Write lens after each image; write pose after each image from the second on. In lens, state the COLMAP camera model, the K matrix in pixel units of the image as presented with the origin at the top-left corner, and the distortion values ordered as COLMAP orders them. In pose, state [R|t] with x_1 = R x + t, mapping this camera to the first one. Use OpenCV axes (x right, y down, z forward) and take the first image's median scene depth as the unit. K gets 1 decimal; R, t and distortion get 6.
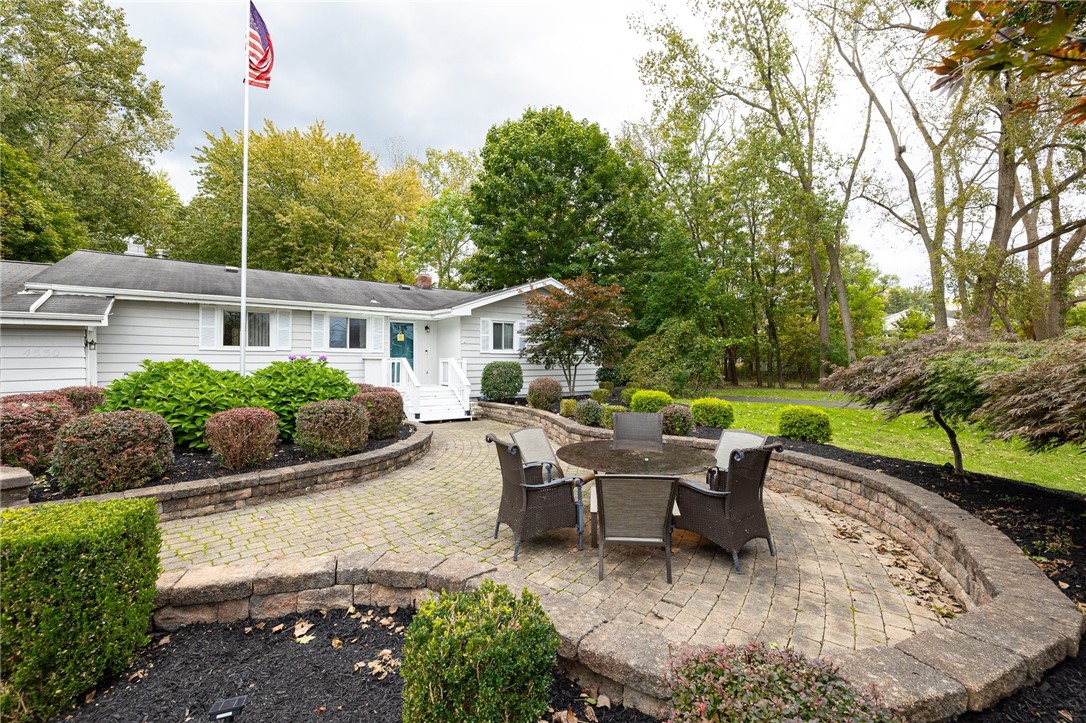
lens RADIAL K [[449.2, 0, 537.7], [0, 449.2, 358.4], [0, 0, 1]] dist [-0.003175, -0.002148]
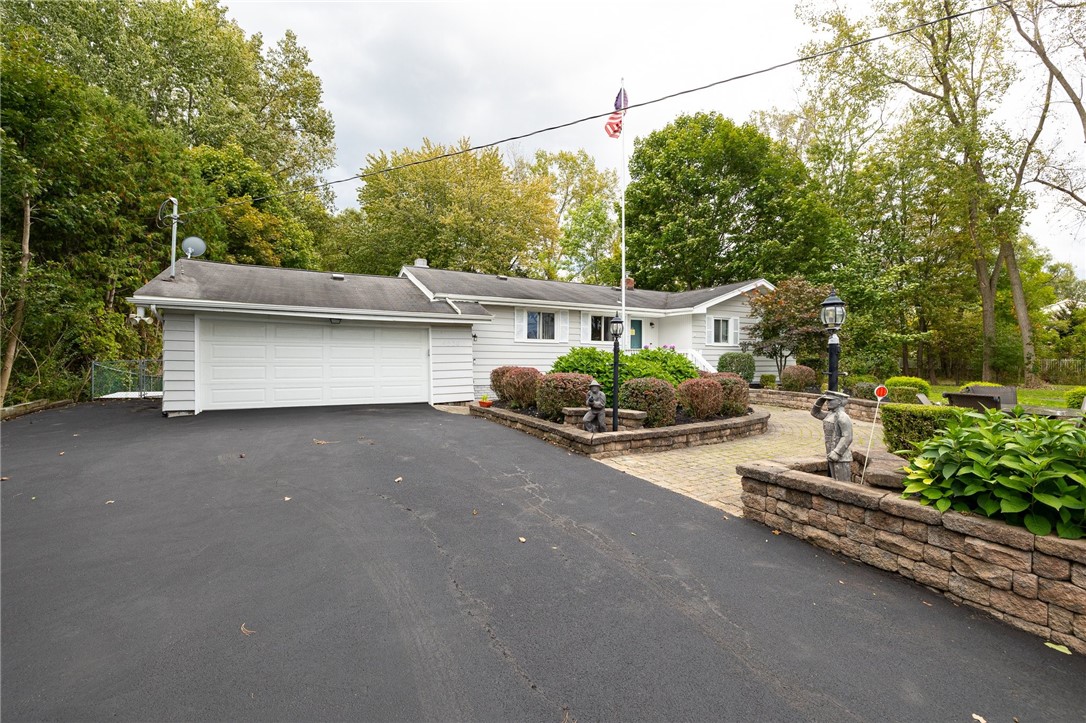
lens RADIAL K [[449.2, 0, 550.6], [0, 449.2, 366.5], [0, 0, 1]] dist [-0.003175, -0.002148]
pose [[0.988234, 0.010401, -0.152593, -0.370282], [-0.006270, 0.999601, 0.027526, 0.013286], [0.152818, -0.026245, 0.987906, -0.221288]]
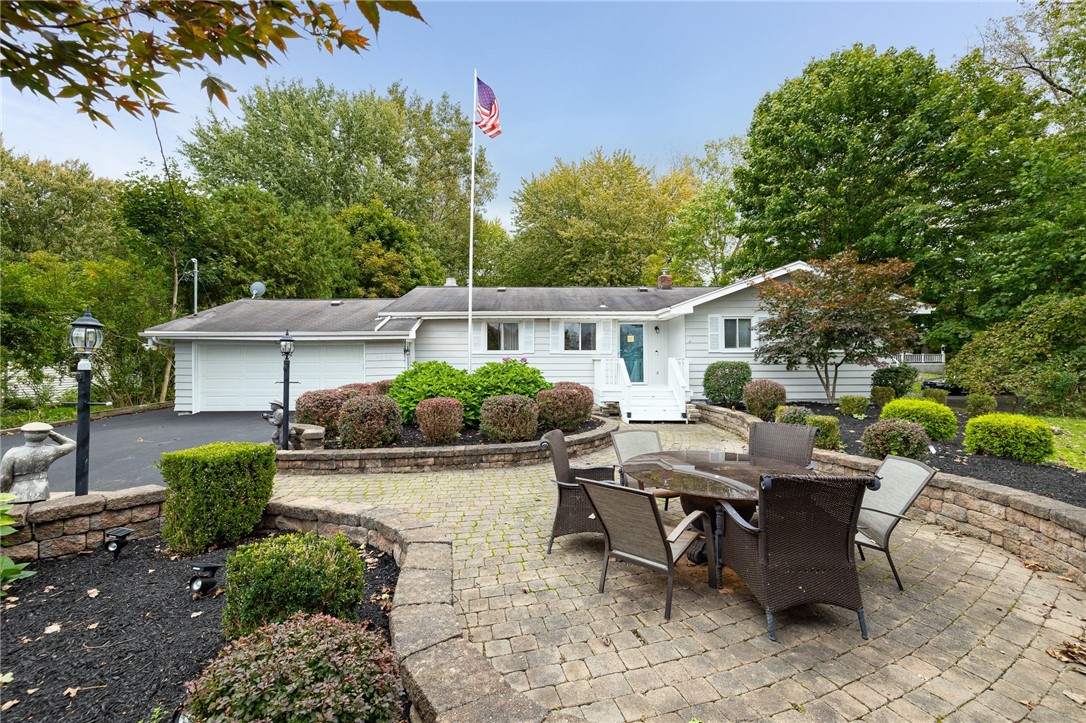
lens RADIAL K [[449.2, 0, 537.8], [0, 449.2, 364.3], [0, 0, 1]] dist [-0.003175, -0.002148]
pose [[0.808888, -0.001925, -0.587960, 0.142716], [0.008725, 0.999924, 0.008729, 0.001264], [0.587899, -0.012190, 0.808843, 0.040378]]
